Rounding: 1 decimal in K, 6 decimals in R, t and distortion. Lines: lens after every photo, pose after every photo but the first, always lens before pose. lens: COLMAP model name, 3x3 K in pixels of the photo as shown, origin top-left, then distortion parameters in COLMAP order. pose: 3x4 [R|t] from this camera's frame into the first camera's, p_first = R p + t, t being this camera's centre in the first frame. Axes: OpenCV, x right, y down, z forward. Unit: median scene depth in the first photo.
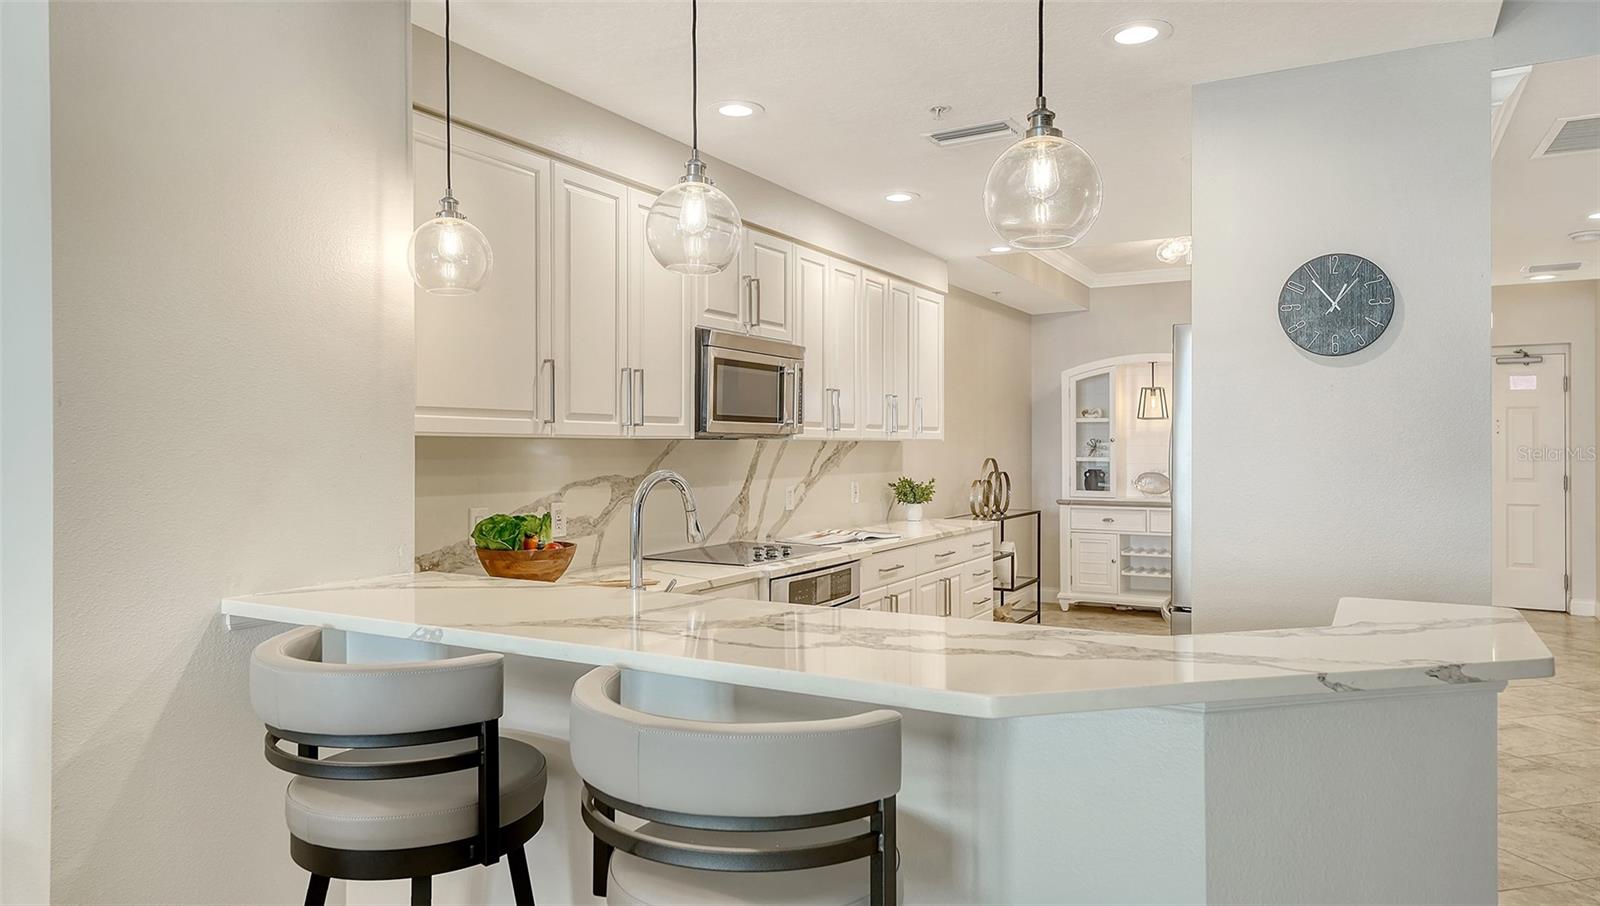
lens RADIAL K [[1024.9, 0, 801.5], [0, 1024.9, 440.0], [0, 0, 1]] dist [0.036804, 0.000340]
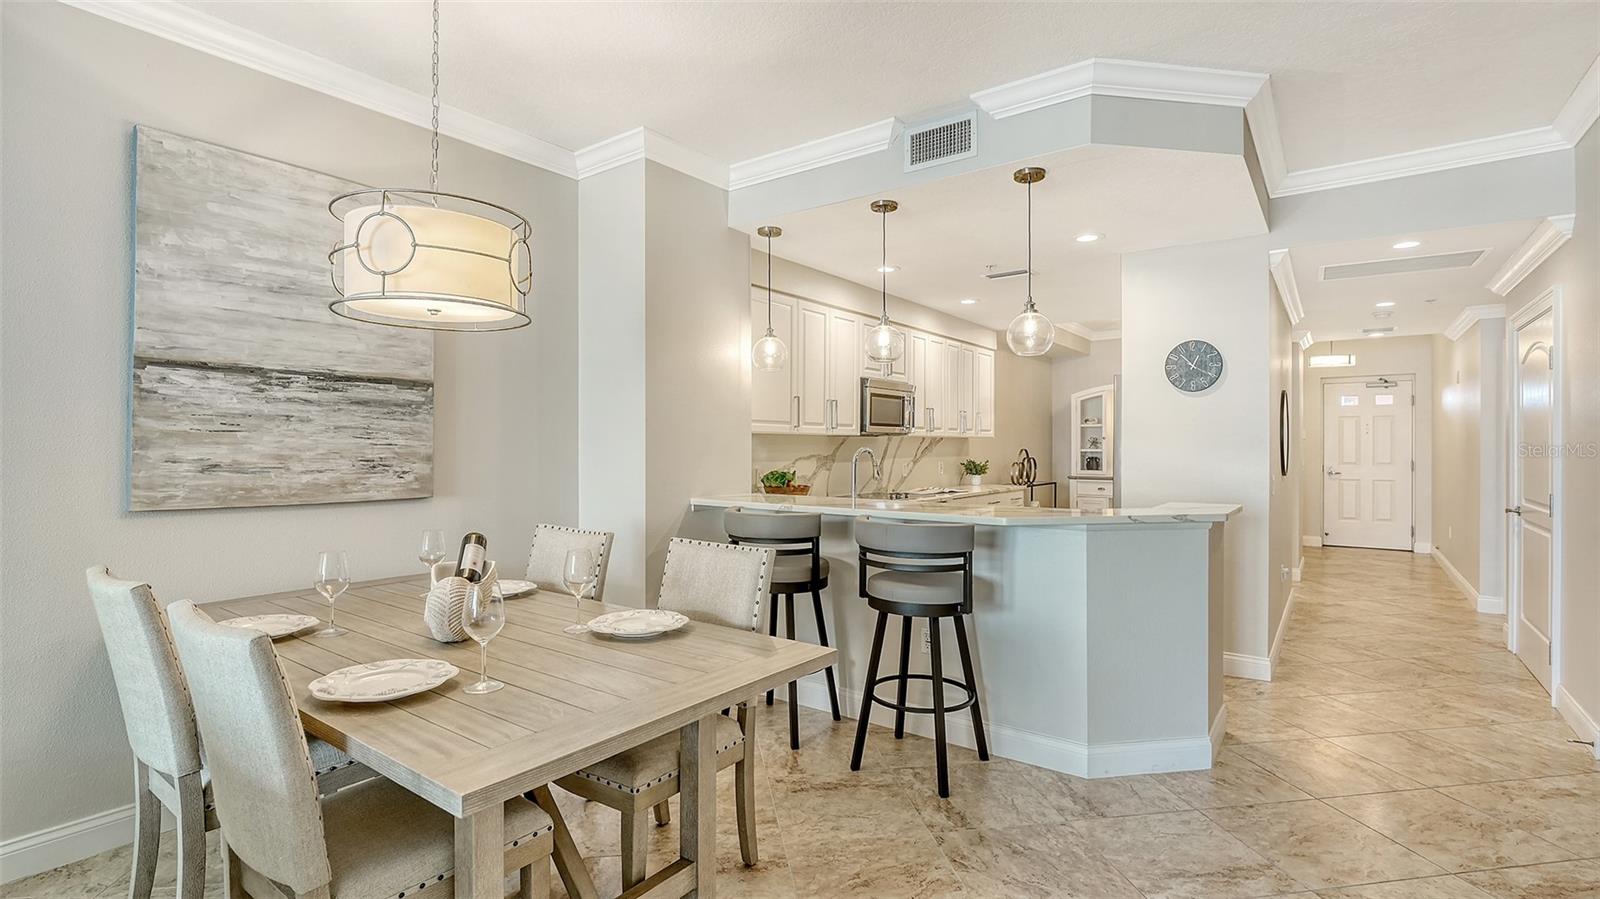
lens RADIAL K [[742.2, 0, 793.9], [0, 742.2, 453.4], [0, 0, 1]] dist [-0.015032, -0.000085]
pose [[0.991680, 0.000718, -0.128729, -0.039928], [0.001402, 0.999865, 0.016381, 0.007969], [0.128724, -0.016425, 0.991544, -0.327981]]
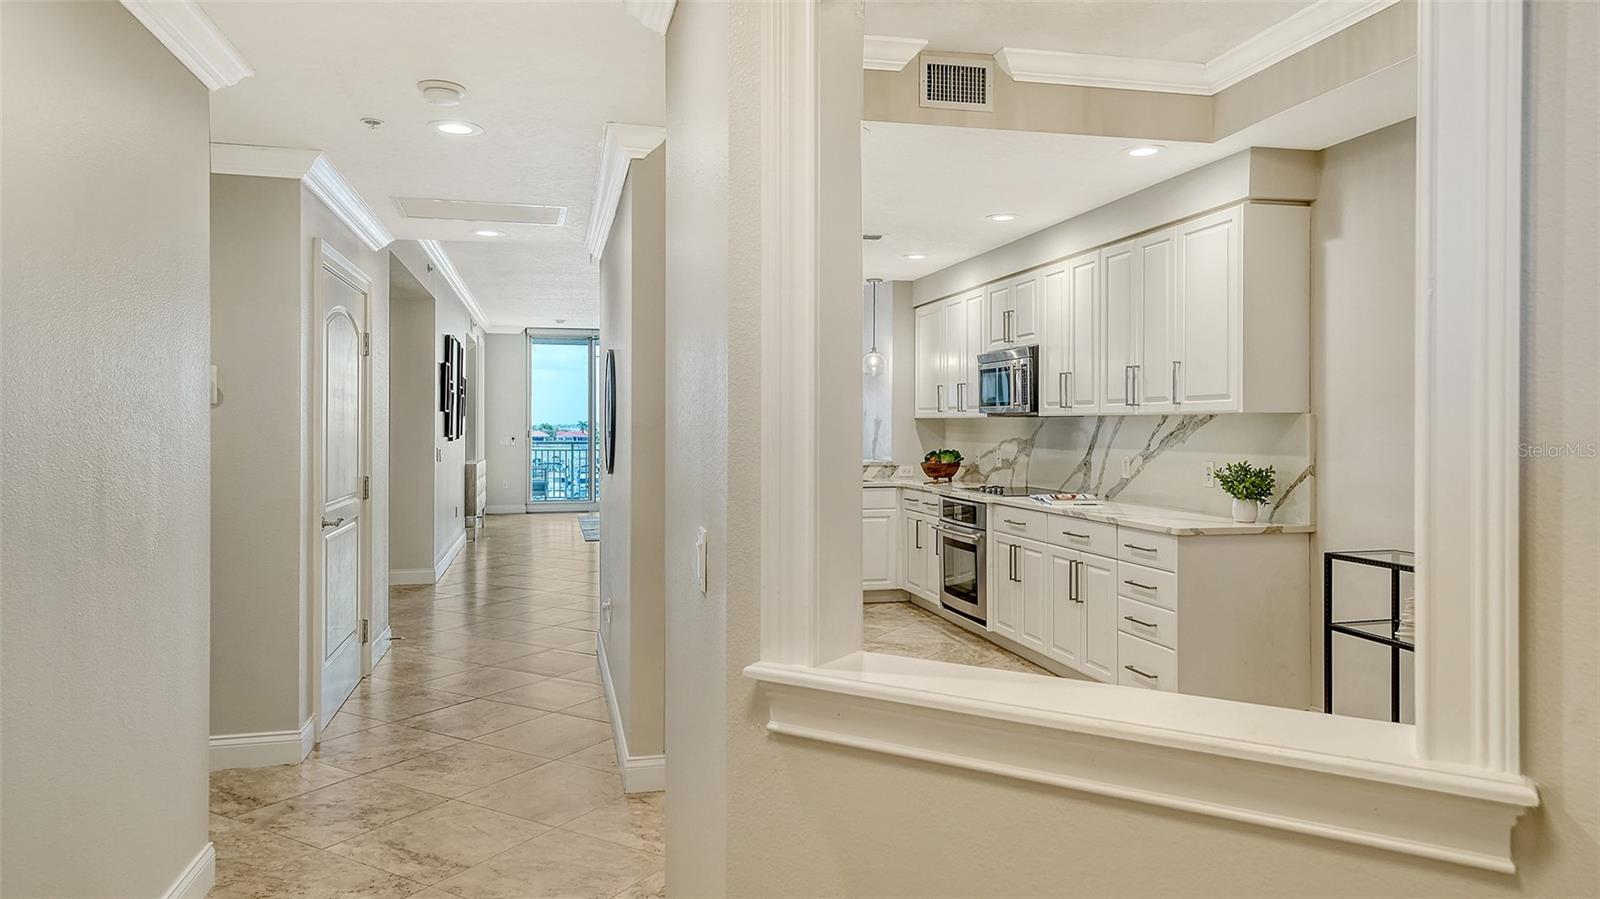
lens RADIAL K [[1111.2, 0, 801.7], [0, 1111.2, 441.2], [0, 0, 1]] dist [-0.000455, 0.000046]
pose [[-0.745187, 0.005460, -0.666833, 1.168035], [-0.001362, 0.999952, 0.009709, 0.018386], [0.666854, 0.008143, -0.745144, 1.841833]]
